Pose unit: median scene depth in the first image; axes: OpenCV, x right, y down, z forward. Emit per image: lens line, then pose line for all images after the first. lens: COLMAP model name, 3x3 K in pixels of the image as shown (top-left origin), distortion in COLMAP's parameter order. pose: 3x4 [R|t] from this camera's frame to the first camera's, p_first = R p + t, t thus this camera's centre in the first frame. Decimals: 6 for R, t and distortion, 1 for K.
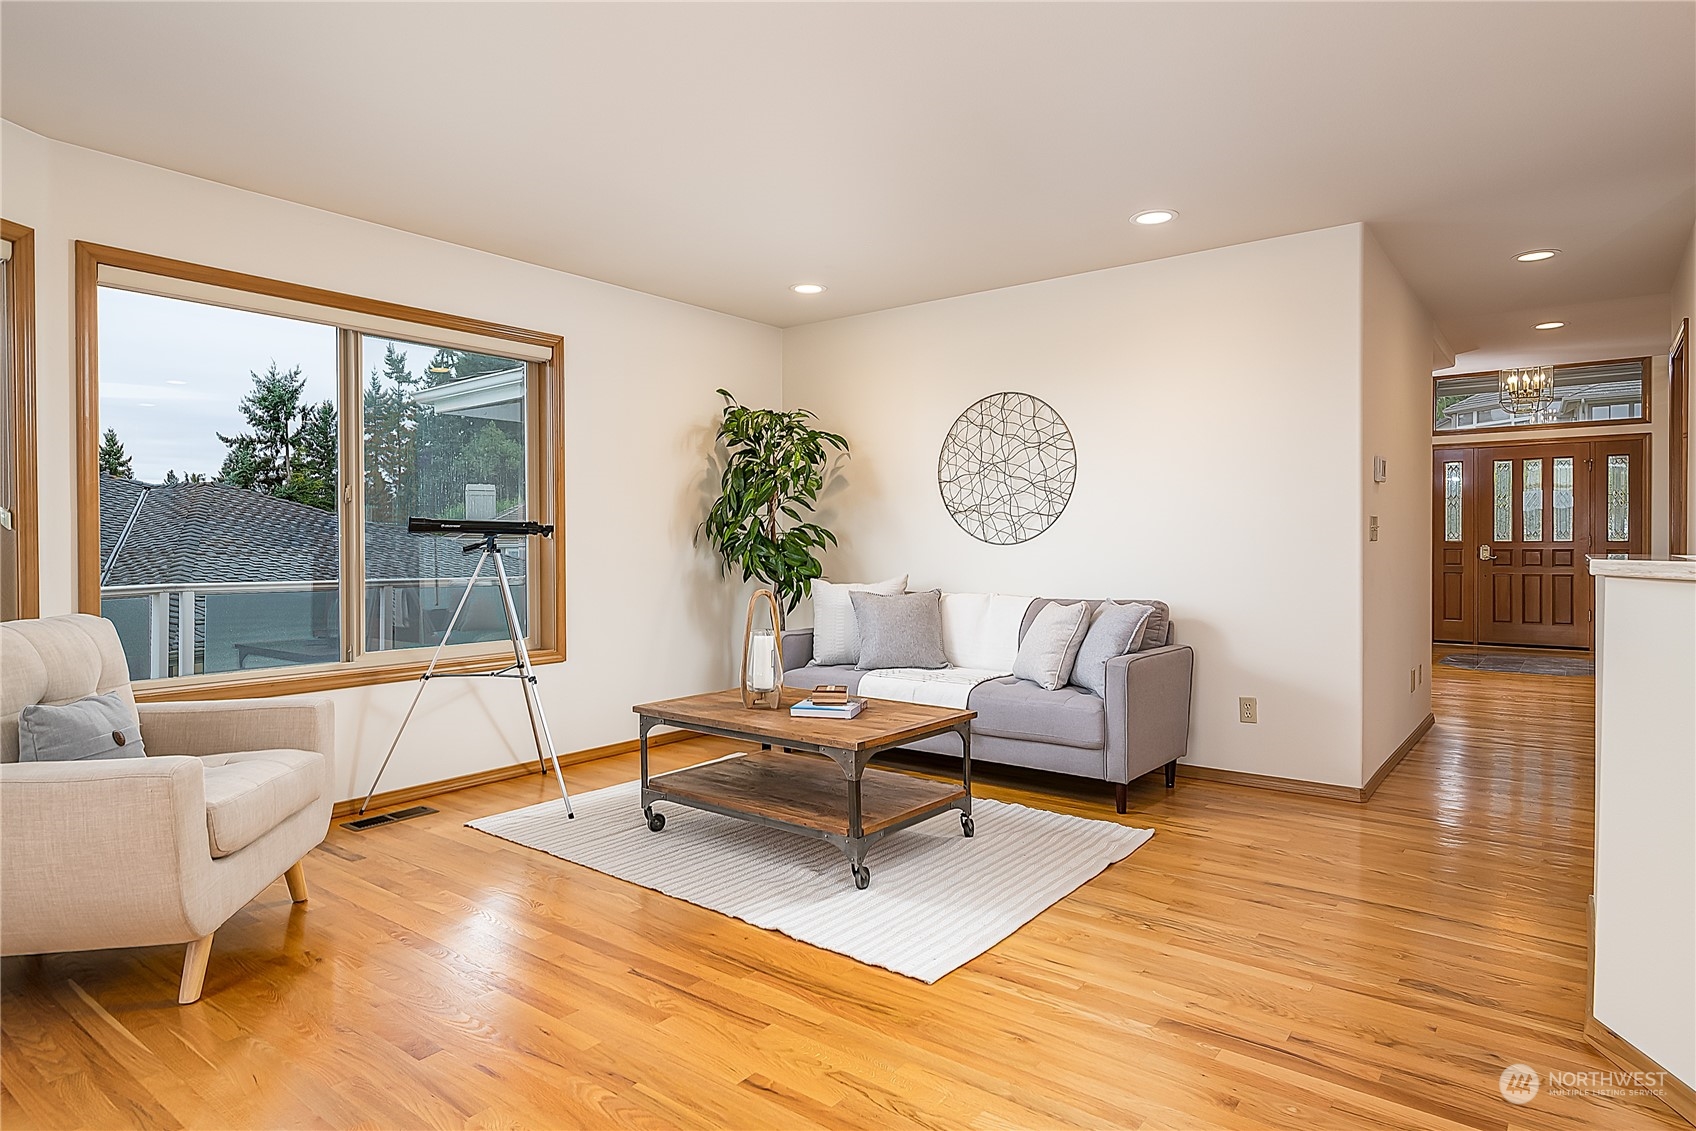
lens RADIAL K [[955.7, 0, 803.9], [0, 955.7, 551.2], [0, 0, 1]] dist [0.005024, -0.005786]
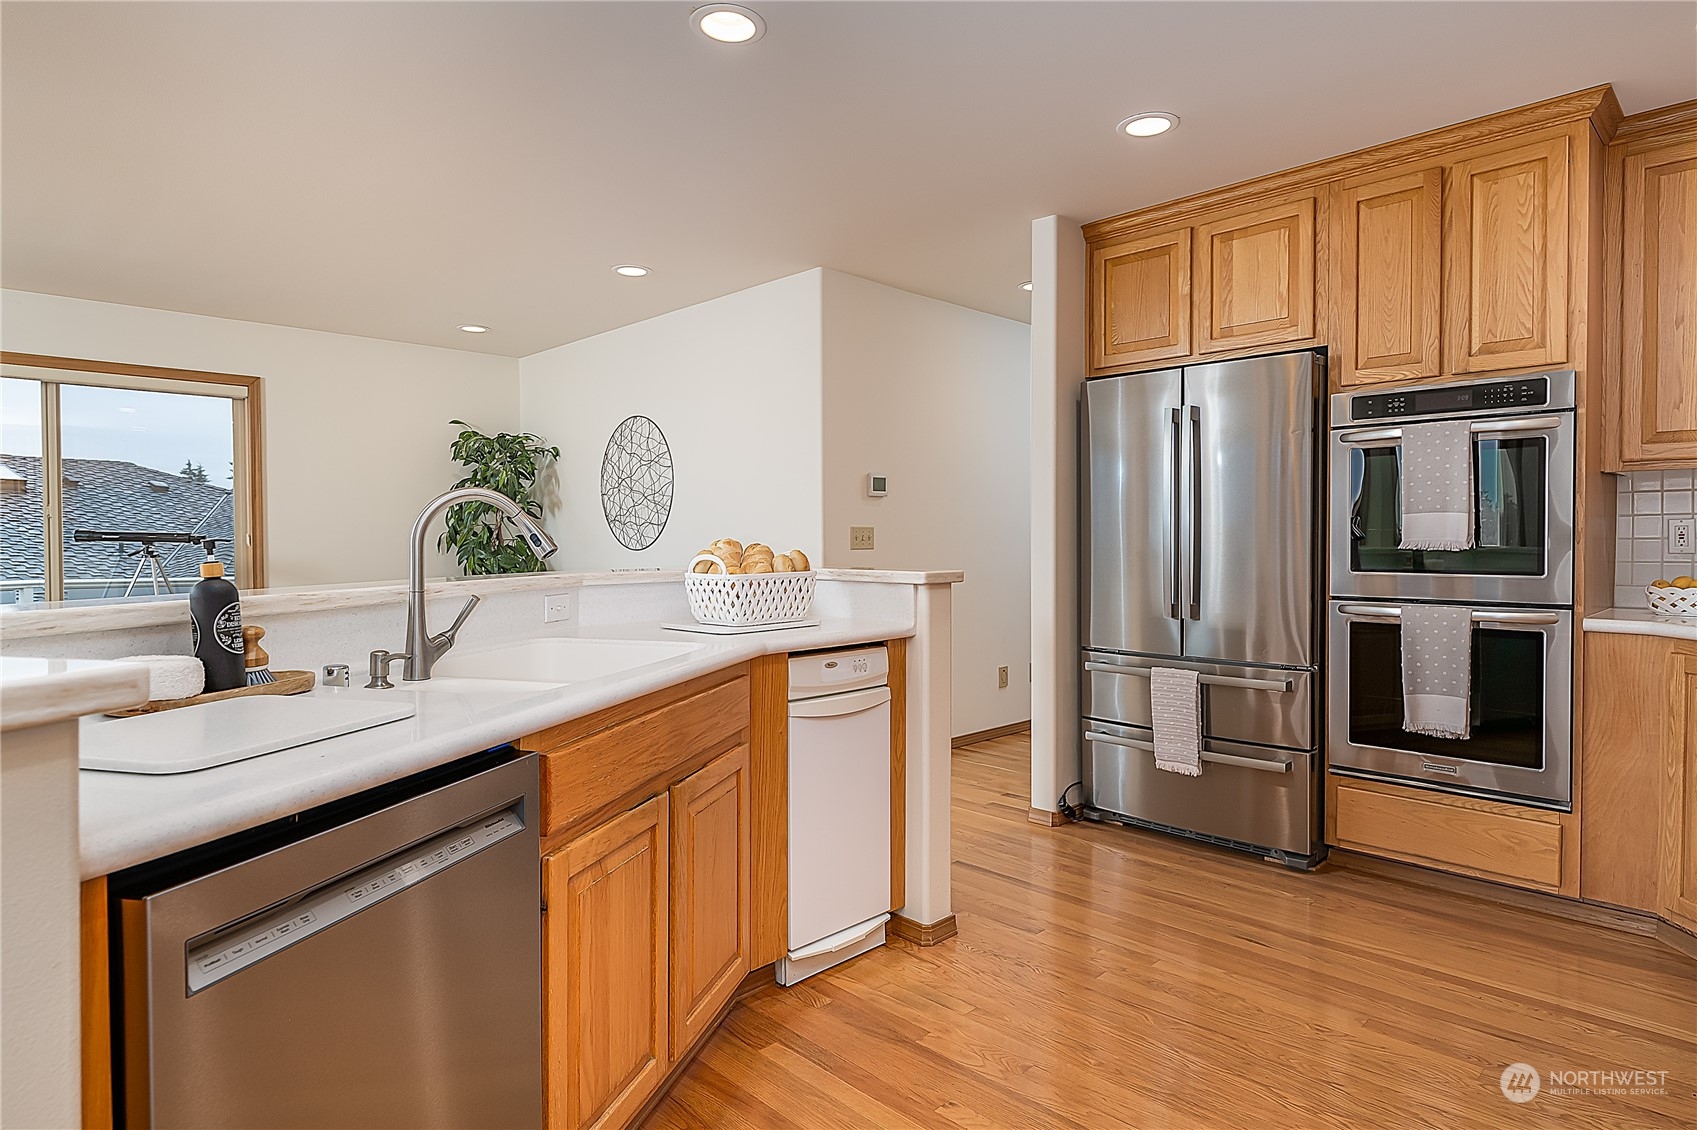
lens RADIAL K [[956.3, 0, 847.8], [0, 956.3, 558.0], [0, 0, 1]] dist [0.005024, -0.005786]
pose [[0.991164, 0.001644, -0.132628, 0.626209], [-0.000382, 0.999954, 0.009535, -0.008642], [0.132638, -0.009400, 0.991120, -0.094713]]
